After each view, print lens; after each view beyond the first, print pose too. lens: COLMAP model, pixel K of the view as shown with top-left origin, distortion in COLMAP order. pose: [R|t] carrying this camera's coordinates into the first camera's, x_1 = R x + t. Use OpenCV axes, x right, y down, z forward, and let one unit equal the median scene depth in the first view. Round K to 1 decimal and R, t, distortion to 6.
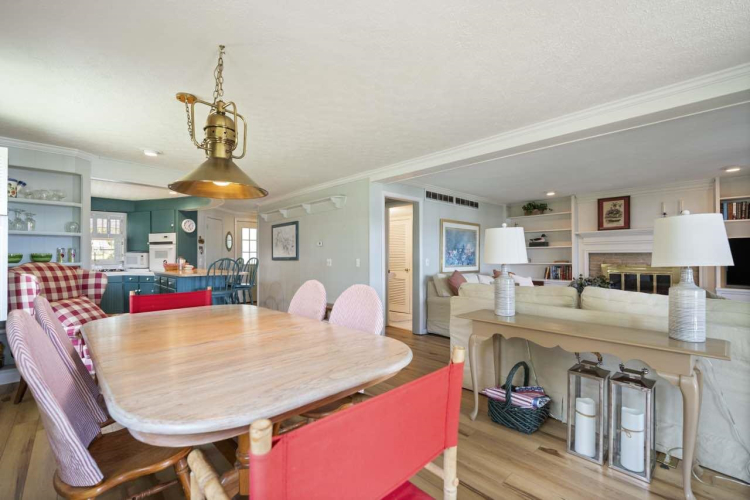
lens RADIAL K [[328.7, 0, 376.7], [0, 328.7, 255.0], [0, 0, 1]] dist [-0.002762, -0.000390]
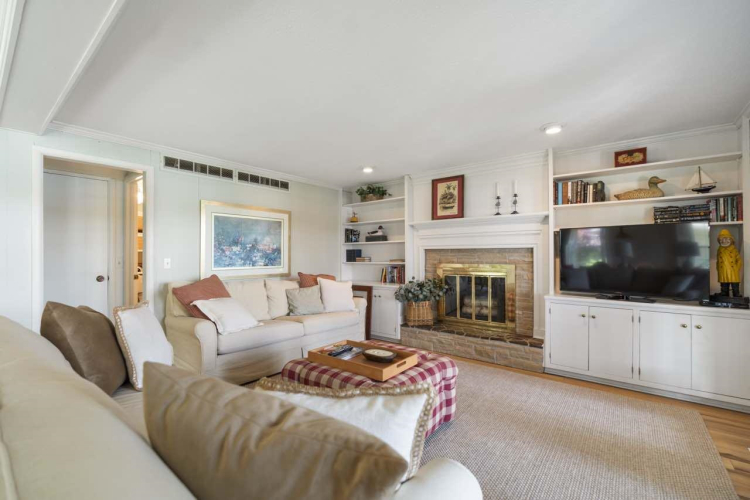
lens RADIAL K [[328.7, 0, 376.5], [0, 328.7, 251.6], [0, 0, 1]] dist [-0.002762, -0.000390]
pose [[0.989022, -0.003352, 0.147733, 0.433123], [0.003905, 0.999986, -0.003451, 0.001944], [-0.147719, 0.003990, 0.989021, 0.253837]]
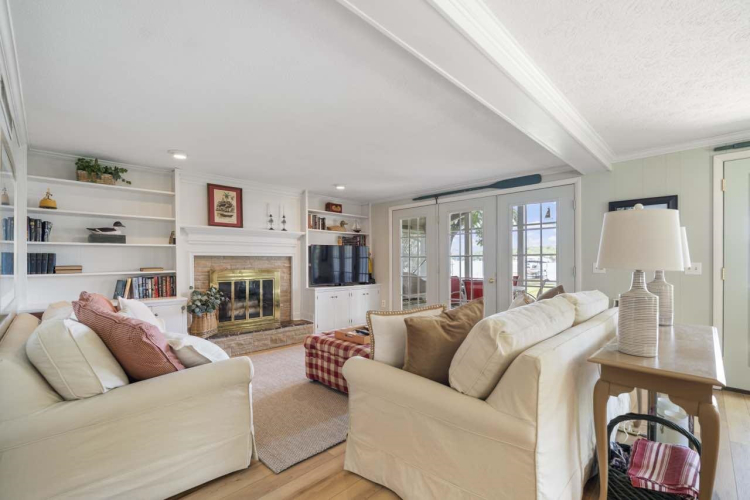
lens RADIAL K [[328.7, 0, 375.6], [0, 328.7, 261.5], [0, 0, 1]] dist [-0.002762, -0.000390]
pose [[-0.022932, -0.001359, 0.999736, -0.079592], [-0.000844, 0.999999, 0.001340, 0.005594], [-0.999737, -0.000813, -0.022933, 0.644055]]
